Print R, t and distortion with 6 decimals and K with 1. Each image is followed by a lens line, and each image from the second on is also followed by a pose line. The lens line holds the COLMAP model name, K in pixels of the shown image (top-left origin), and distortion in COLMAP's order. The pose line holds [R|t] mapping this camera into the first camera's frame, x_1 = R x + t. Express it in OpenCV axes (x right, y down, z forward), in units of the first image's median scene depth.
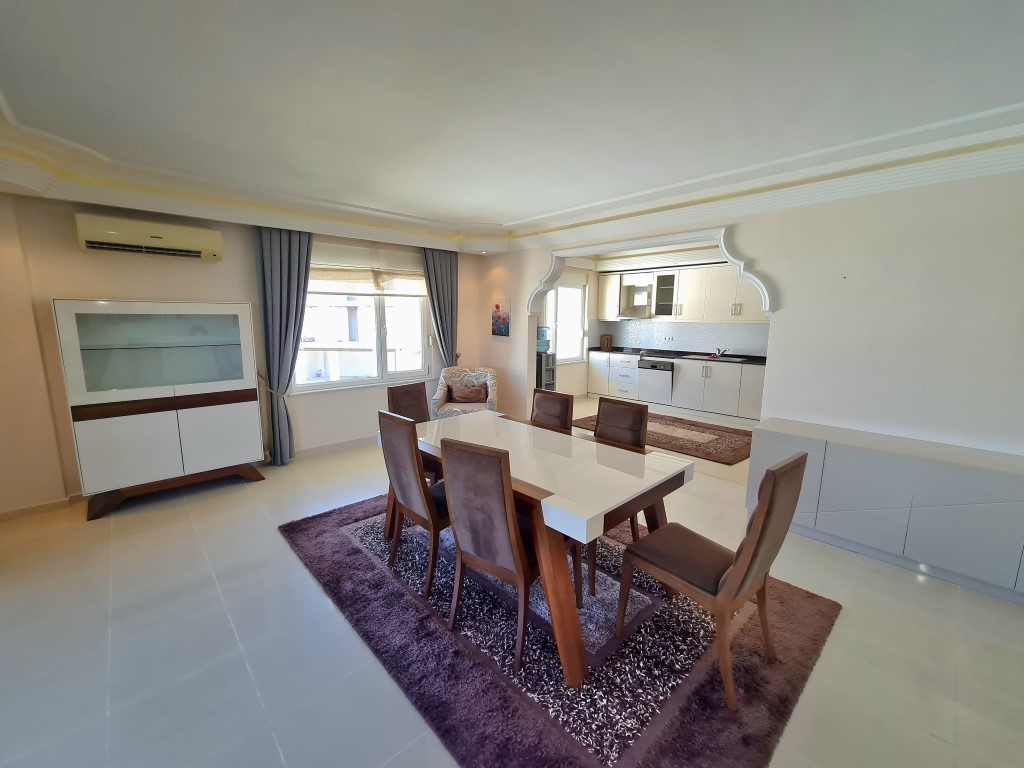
lens RADIAL K [[415.6, 0, 511.2], [0, 415.6, 382.9], [0, 0, 1]] dist [-0.004609, 0.001026]
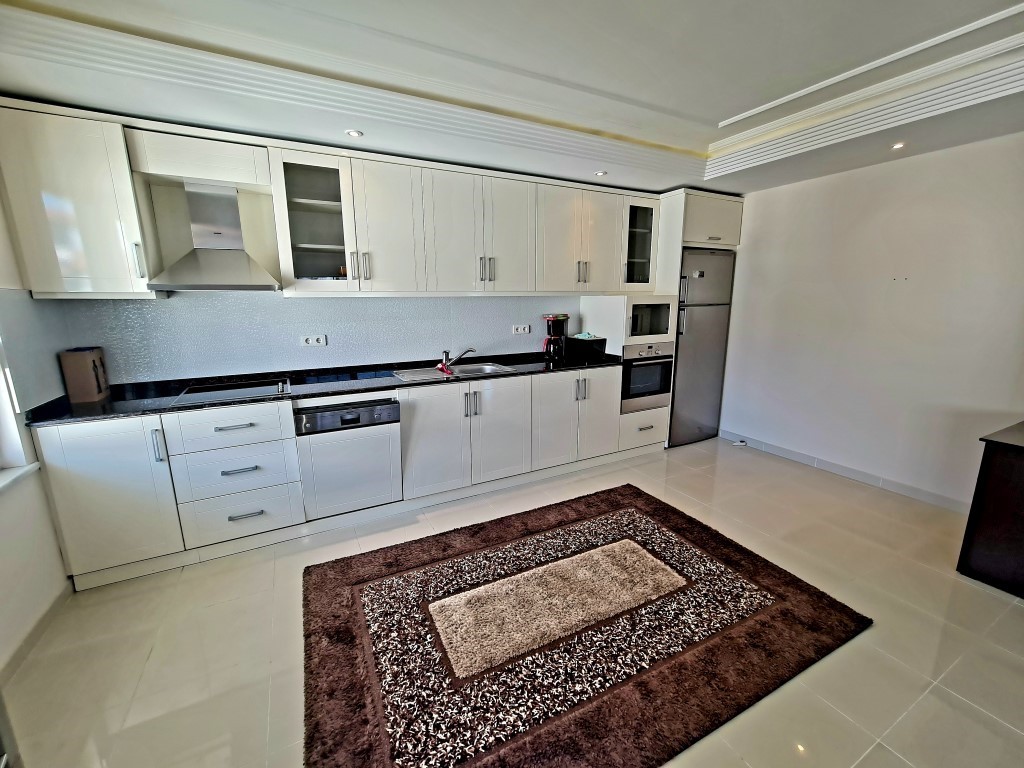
lens RADIAL K [[415.6, 0, 512.0], [0, 415.6, 382.7], [0, 0, 1]] dist [-0.004609, 0.001026]
pose [[0.271438, -0.203627, 0.940669, 0.046088], [0.160587, 0.973244, 0.164340, -0.109076], [-0.948964, 0.106452, 0.296875, 0.753144]]
